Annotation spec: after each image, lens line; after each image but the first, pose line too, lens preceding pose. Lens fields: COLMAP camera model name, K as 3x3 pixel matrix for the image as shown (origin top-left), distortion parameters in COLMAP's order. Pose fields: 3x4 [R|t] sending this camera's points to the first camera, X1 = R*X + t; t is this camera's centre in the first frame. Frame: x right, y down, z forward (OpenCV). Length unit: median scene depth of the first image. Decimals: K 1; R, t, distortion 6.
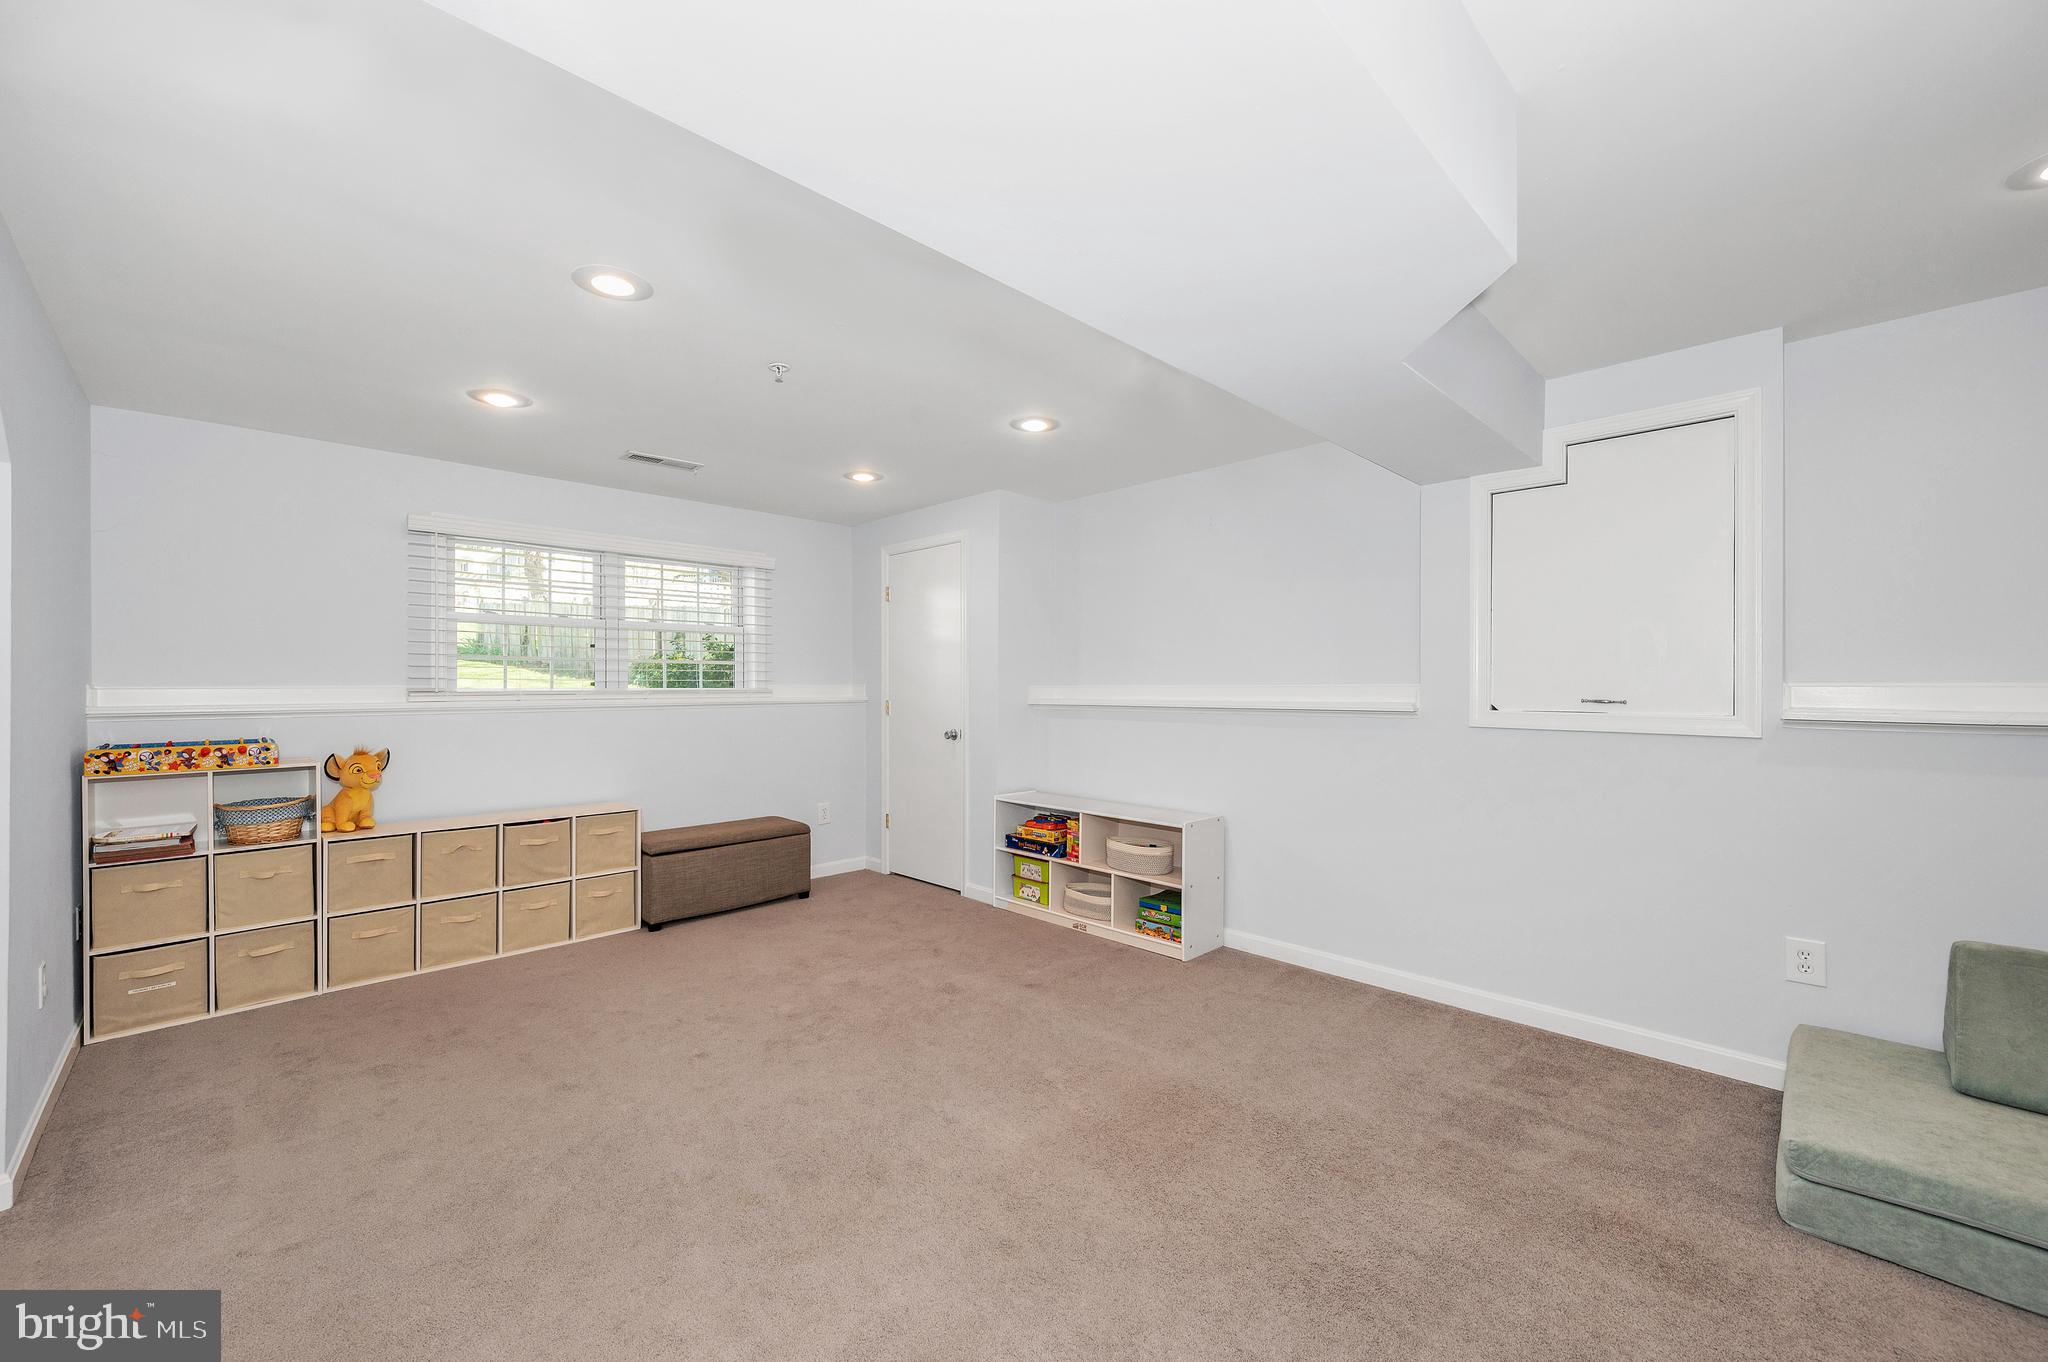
lens RADIAL K [[800.8, 0, 1010.9], [0, 800.8, 694.6], [0, 0, 1]] dist [-0.001656, 0.001042]
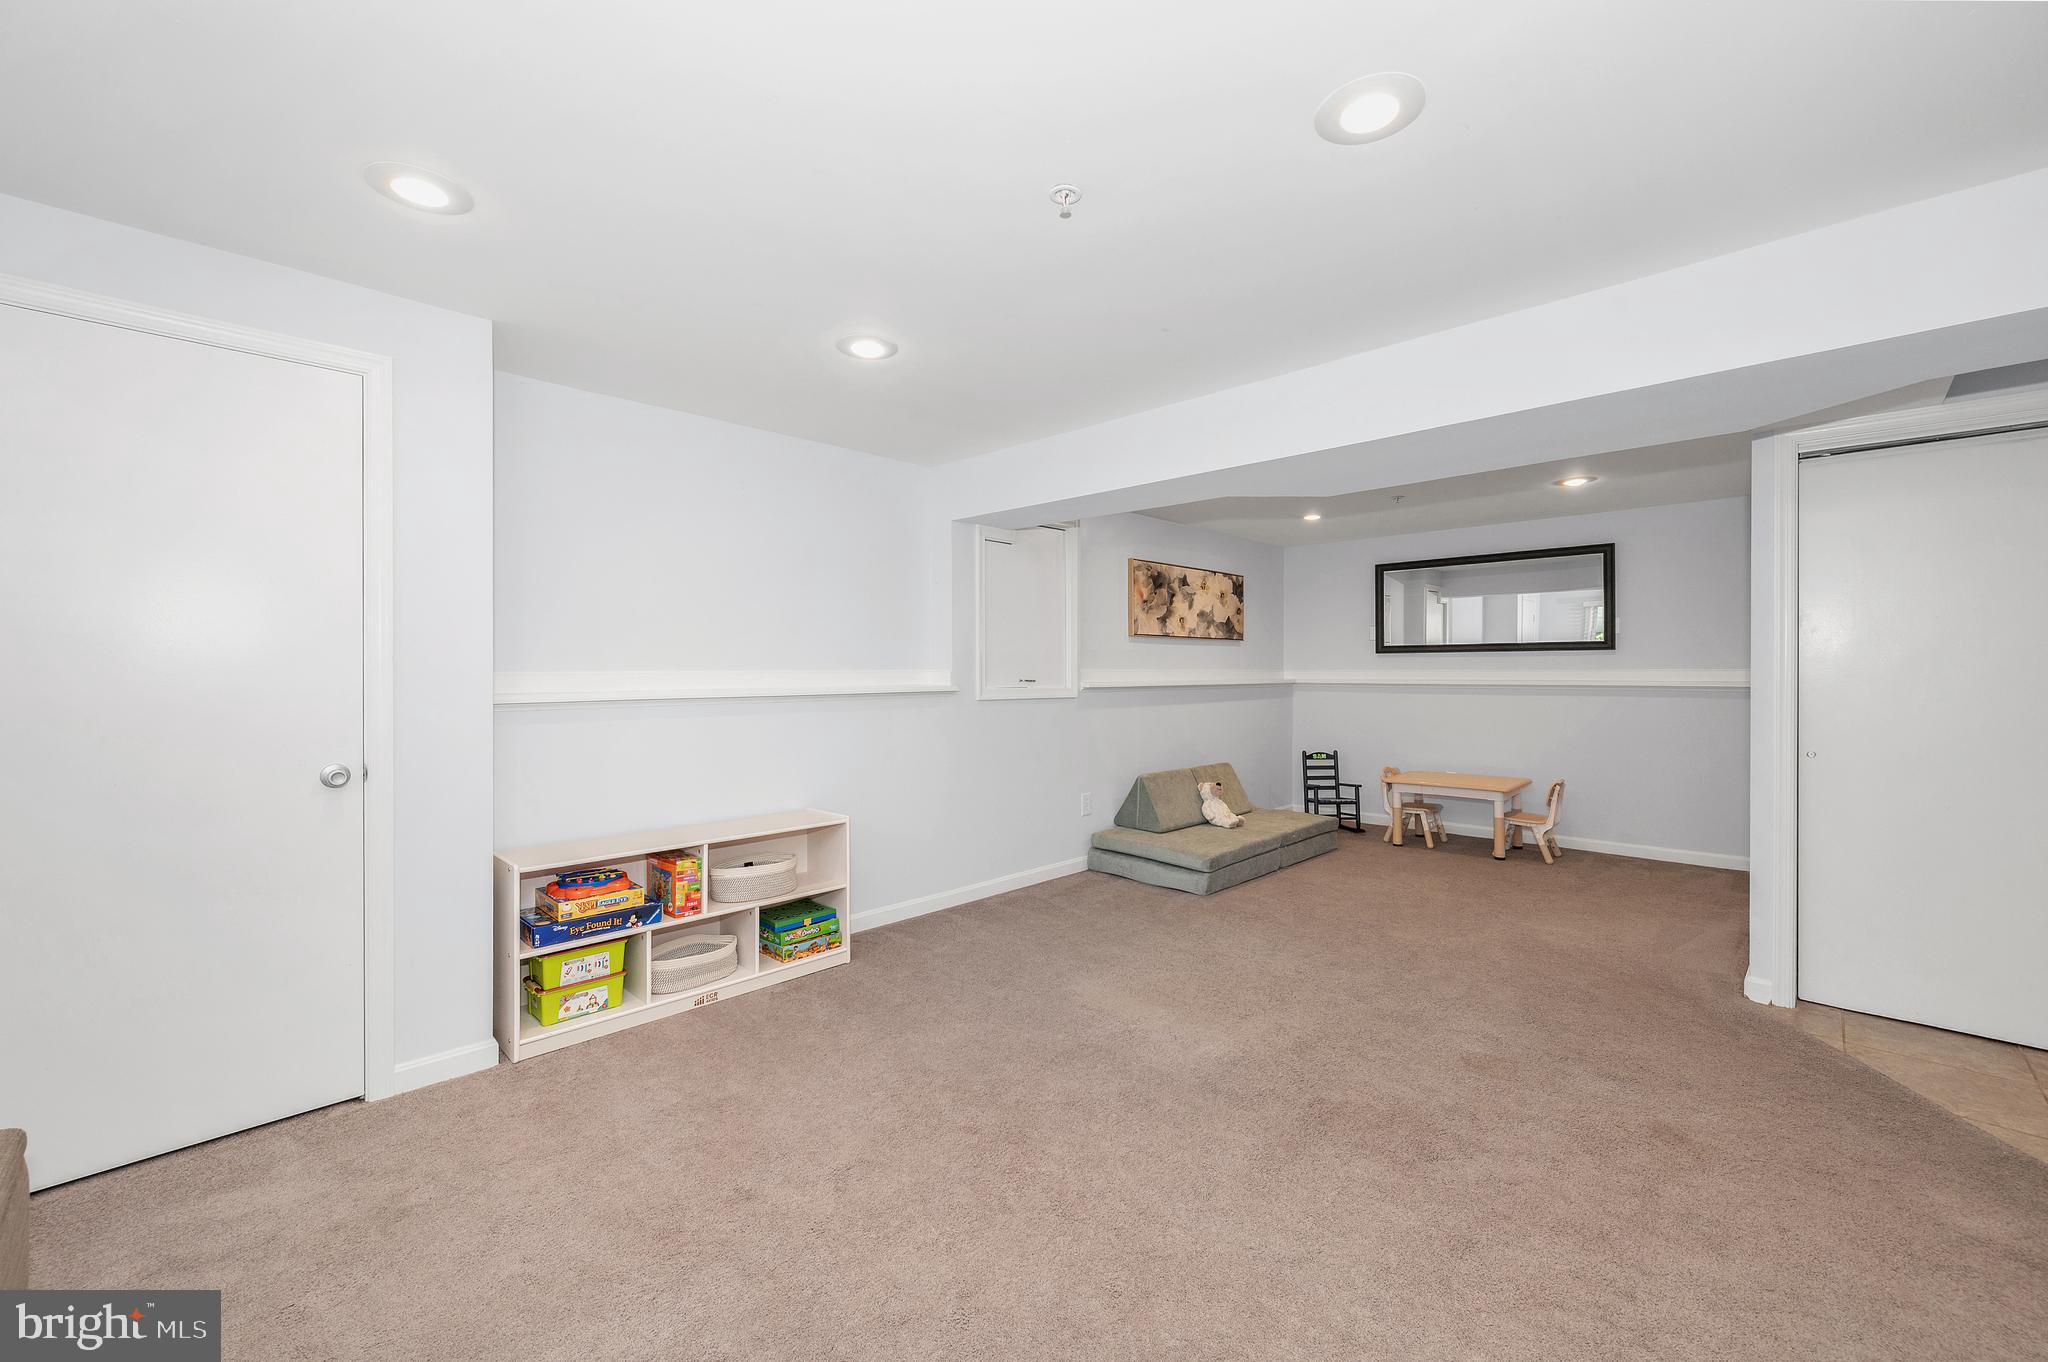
lens RADIAL K [[800.8, 0, 1042.3], [0, 800.8, 670.3], [0, 0, 1]] dist [-0.001656, 0.001042]
pose [[-0.019092, -0.000007, 0.999818, -0.759368], [0.013386, 0.999910, 0.000263, -0.011330], [-0.999728, 0.013389, -0.019090, 0.805600]]
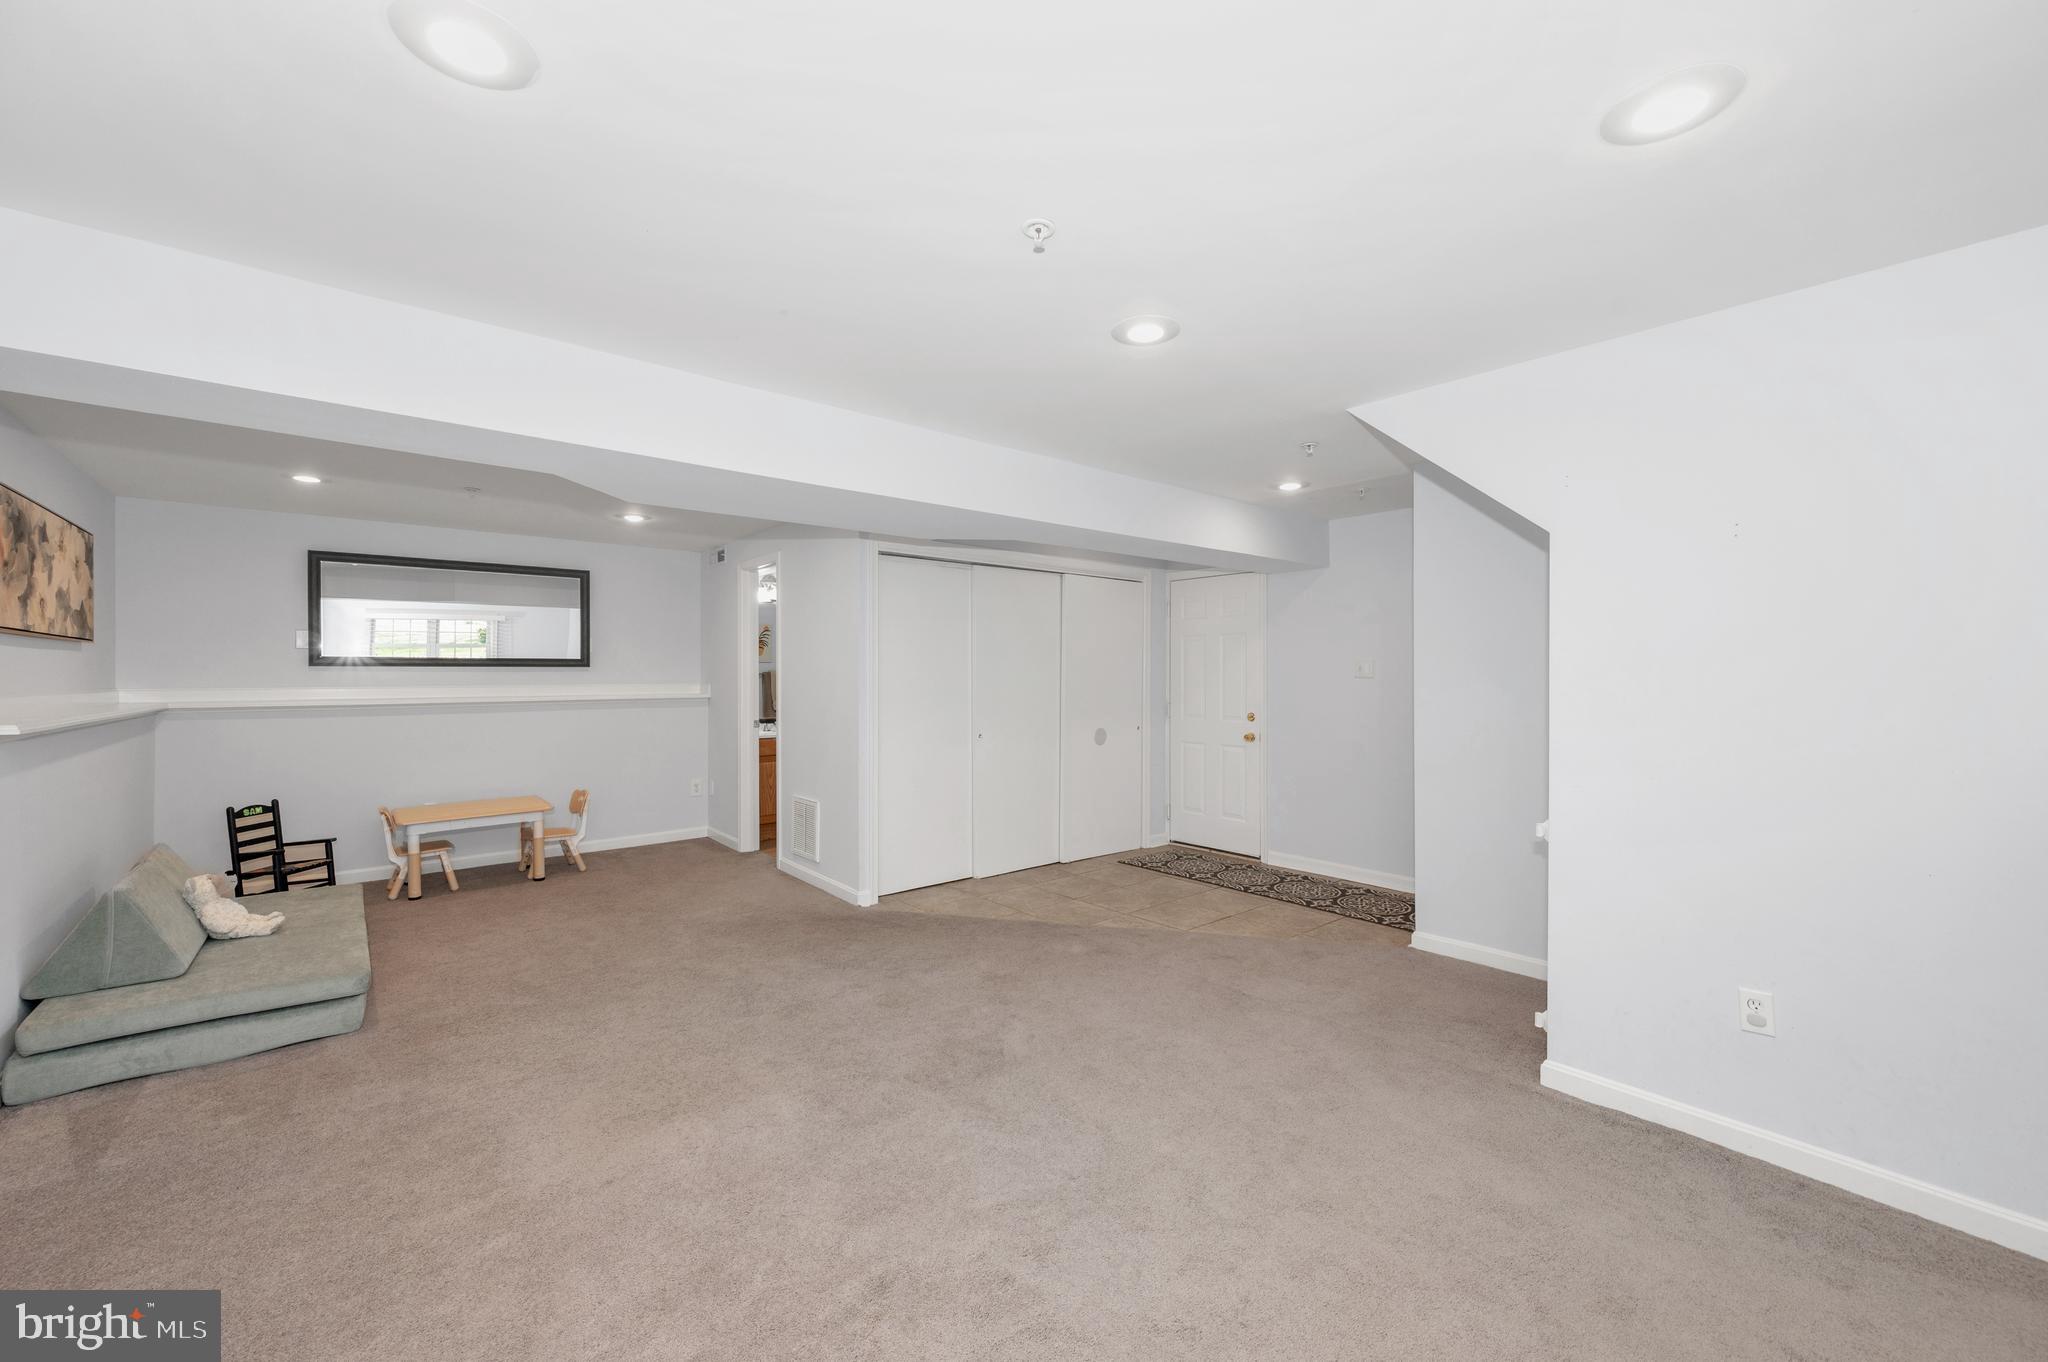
lens RADIAL K [[800.8, 0, 958.0], [0, 800.8, 668.7], [0, 0, 1]] dist [-0.001656, 0.001042]
pose [[-0.993901, 0.004736, 0.110174, -0.230515], [0.005394, 0.999969, 0.005683, -0.036502], [-0.110144, 0.006242, -0.993896, 1.288276]]
